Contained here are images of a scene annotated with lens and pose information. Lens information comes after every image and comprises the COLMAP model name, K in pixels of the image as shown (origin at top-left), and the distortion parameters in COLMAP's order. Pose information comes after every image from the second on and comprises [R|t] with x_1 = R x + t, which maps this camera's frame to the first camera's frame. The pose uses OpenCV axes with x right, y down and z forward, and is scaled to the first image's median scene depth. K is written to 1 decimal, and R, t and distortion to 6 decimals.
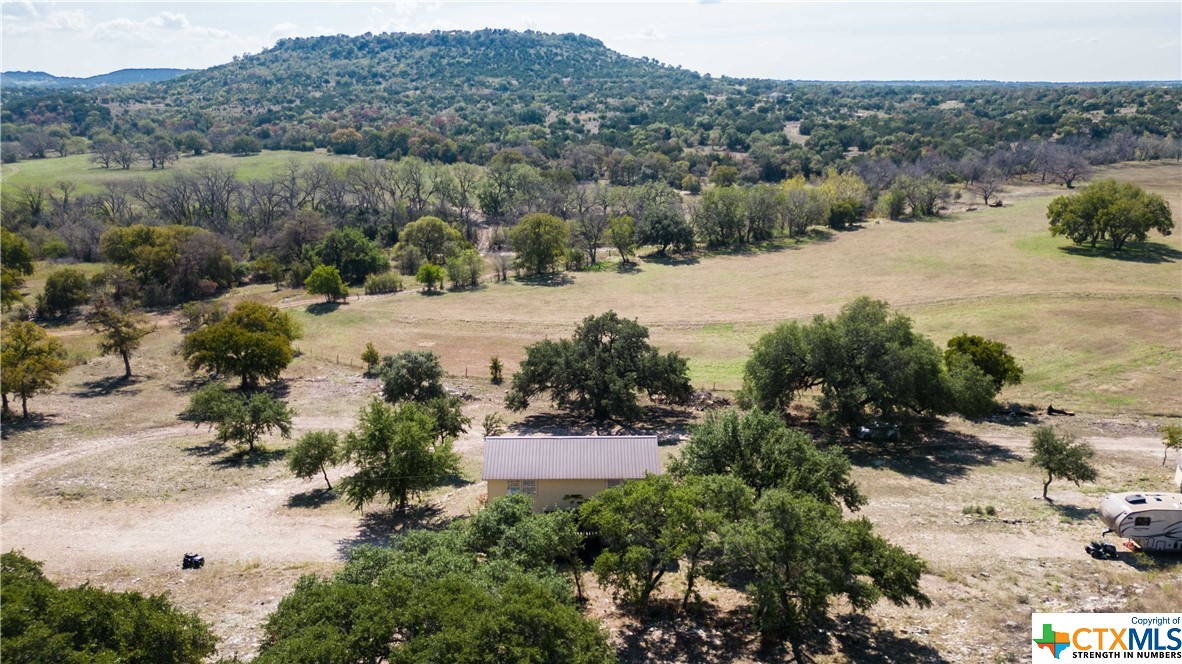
lens RADIAL K [[824.5, 0, 591.0], [0, 824.5, 332.0], [0, 0, 1]] dist [0.079149, -0.081861]
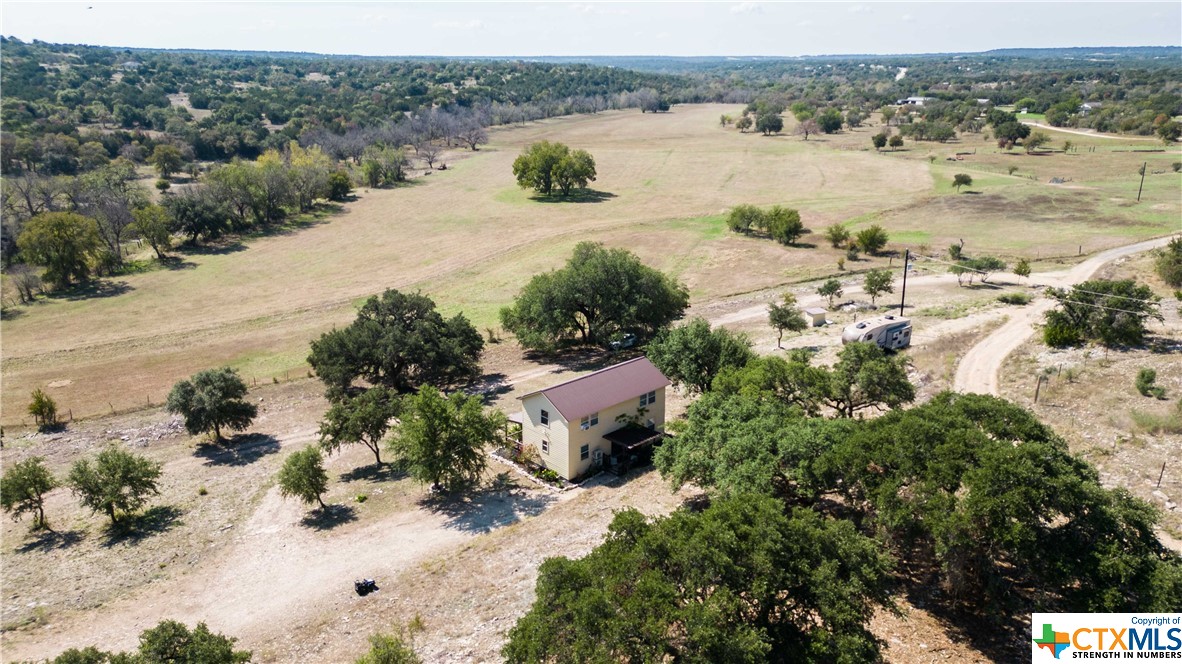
lens RADIAL K [[824.5, 0, 591.0], [0, 824.5, 332.0], [0, 0, 1]] dist [0.079149, -0.081861]
pose [[0.733476, -0.204513, 0.648218, -0.249529], [0.183448, 0.977834, 0.100931, -0.016226], [-0.654491, 0.044884, 0.754736, 0.034021]]
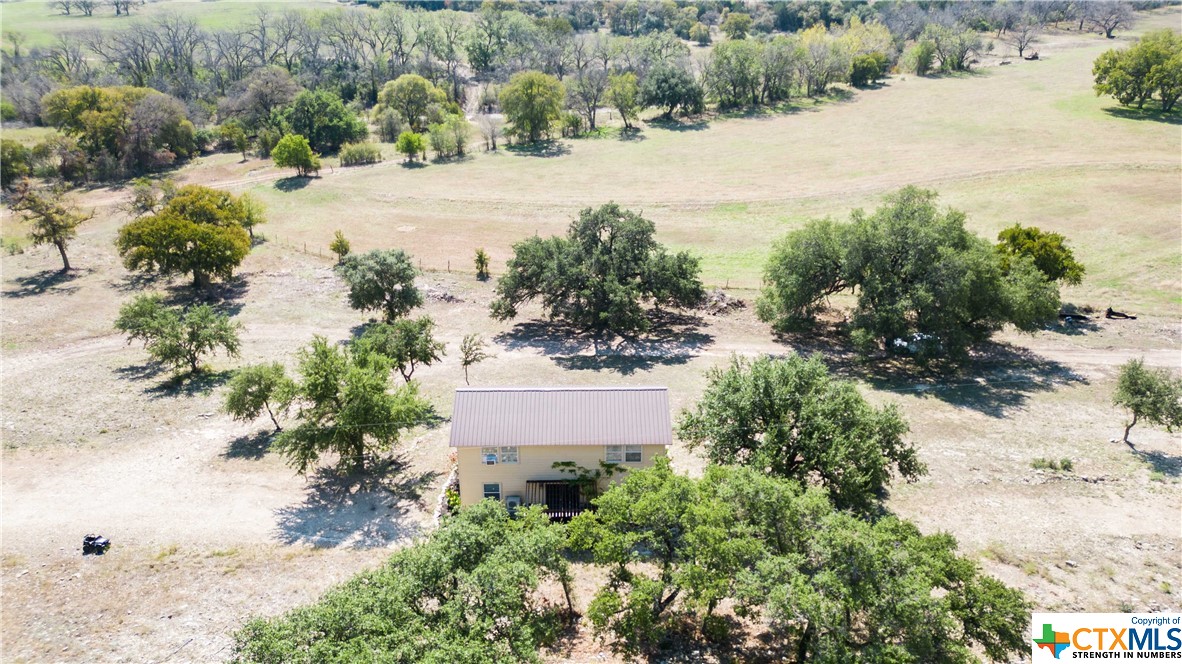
lens RADIAL K [[824.5, 0, 591.0], [0, 824.5, 332.0], [0, 0, 1]] dist [0.079149, -0.081861]
pose [[1.000000, -0.000199, -0.000260, 0.001657], [0.000240, 0.985424, 0.170115, -0.020327], [0.000223, -0.170115, 0.985424, 0.069419]]
